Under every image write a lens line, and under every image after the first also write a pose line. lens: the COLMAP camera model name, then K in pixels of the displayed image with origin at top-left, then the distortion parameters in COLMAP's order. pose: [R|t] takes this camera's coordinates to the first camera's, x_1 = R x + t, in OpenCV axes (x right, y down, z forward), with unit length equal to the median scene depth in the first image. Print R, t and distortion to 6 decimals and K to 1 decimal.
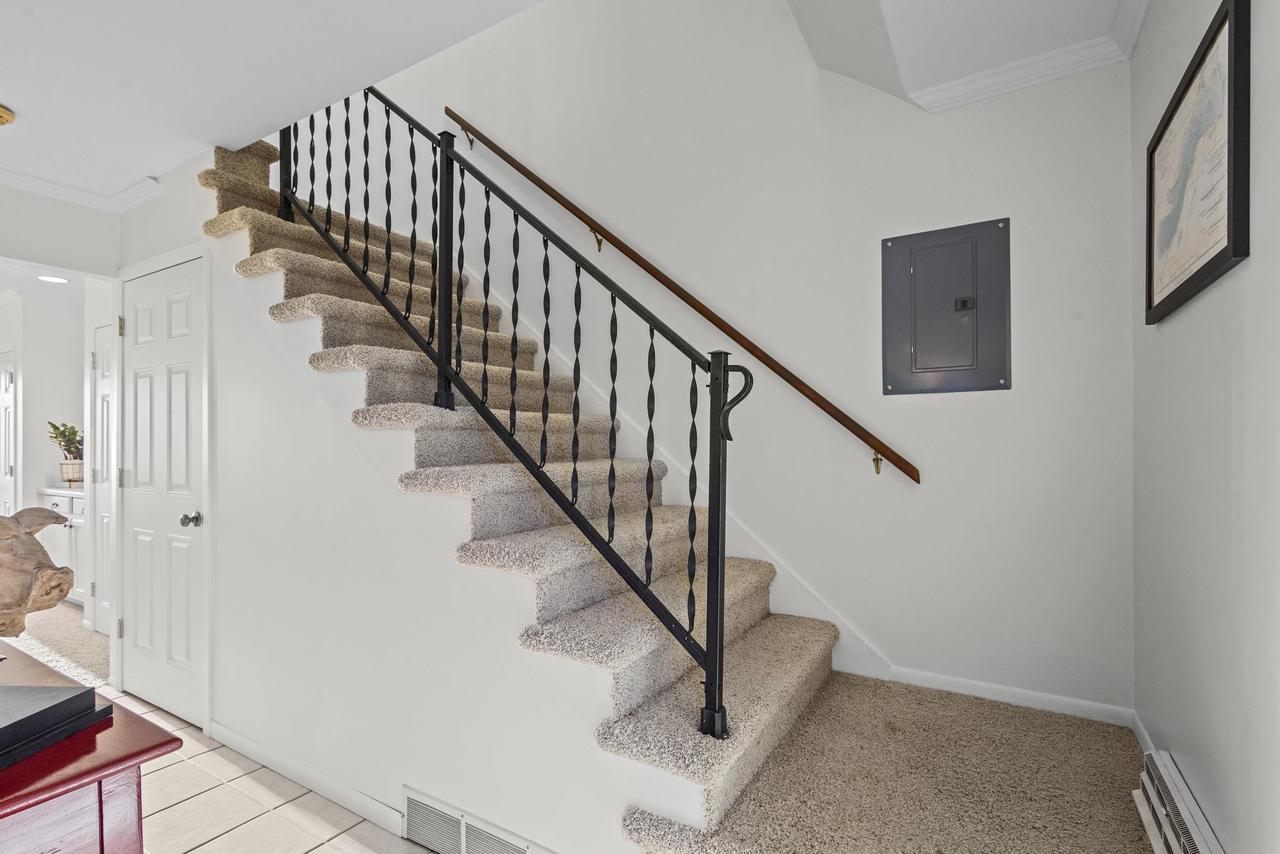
lens RADIAL K [[593.8, 0, 641.1], [0, 593.8, 437.6], [0, 0, 1]] dist [0.005072, -0.000124]
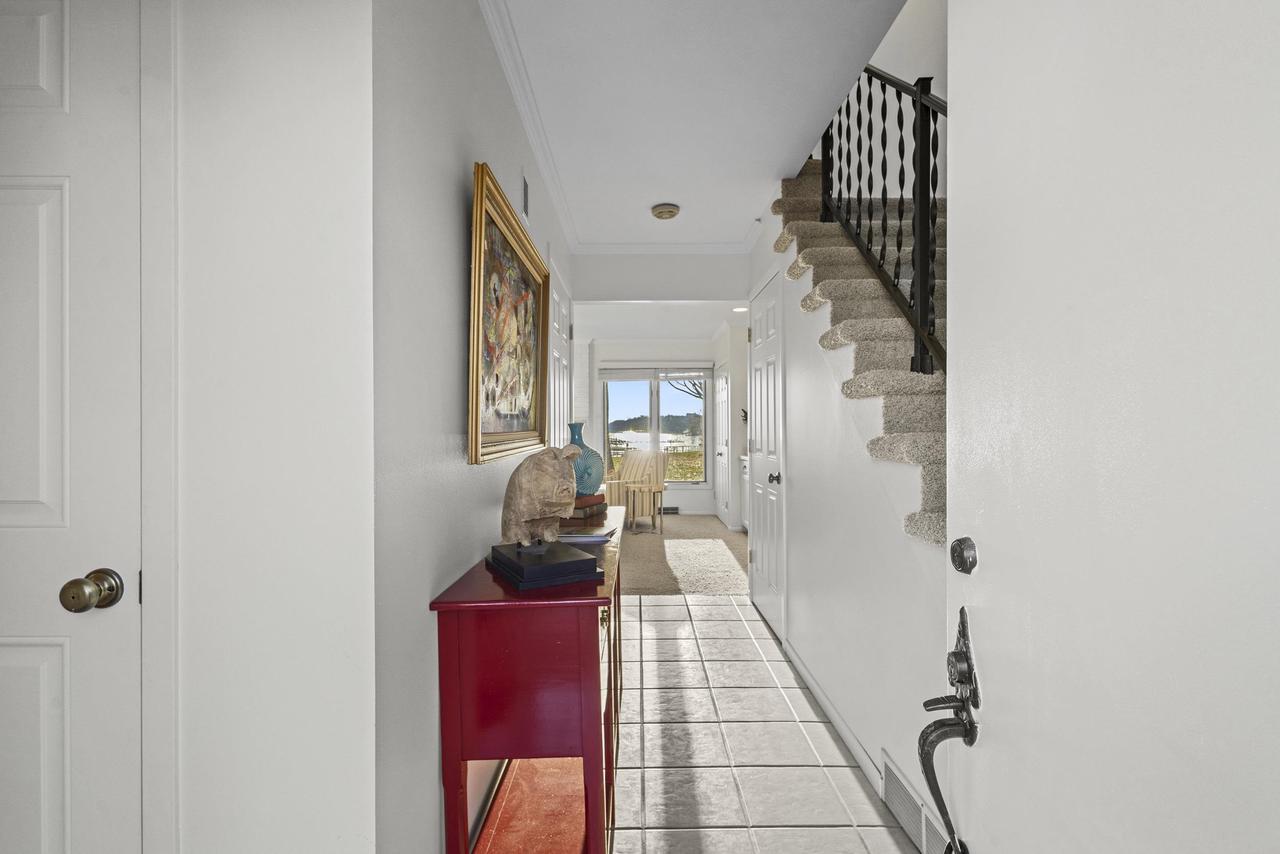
lens RADIAL K [[593.8, 0, 641.7], [0, 593.8, 425.5], [0, 0, 1]] dist [0.005072, -0.000124]
pose [[0.519225, -0.009838, -0.854581, 0.195339], [0.014448, 0.999892, -0.002733, 0.025277], [0.854515, -0.010928, 0.519311, 0.100842]]
